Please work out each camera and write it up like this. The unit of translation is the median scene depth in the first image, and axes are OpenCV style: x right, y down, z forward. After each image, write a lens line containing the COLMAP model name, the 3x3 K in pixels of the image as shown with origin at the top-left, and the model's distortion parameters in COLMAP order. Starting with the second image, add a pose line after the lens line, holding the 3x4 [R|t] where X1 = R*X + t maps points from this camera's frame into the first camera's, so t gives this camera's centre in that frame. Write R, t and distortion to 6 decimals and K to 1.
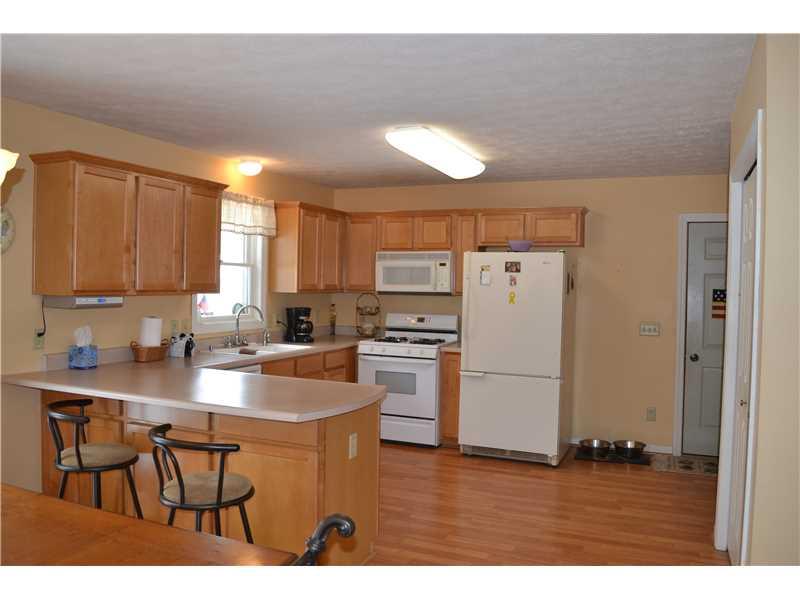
lens RADIAL K [[660.1, 0, 400.0], [0, 660.1, 299.4], [0, 0, 1]] dist [-0.043148, 0.004215]
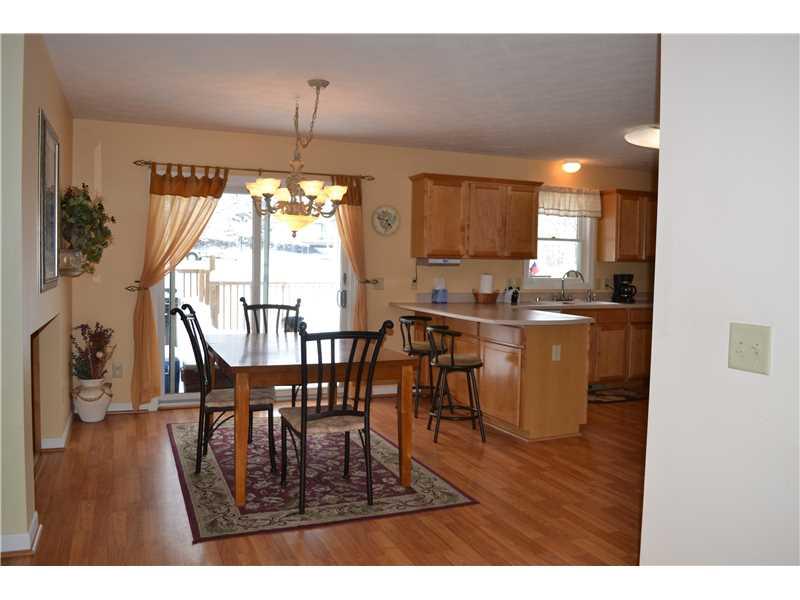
lens RADIAL K [[660.1, 0, 401.1], [0, 660.1, 298.5], [0, 0, 1]] dist [-0.043148, 0.004215]
pose [[0.751448, 0.032641, -0.658985, 0.415242], [-0.020632, 0.999450, 0.025978, 0.040929], [0.659470, -0.005925, 0.751707, -0.239422]]
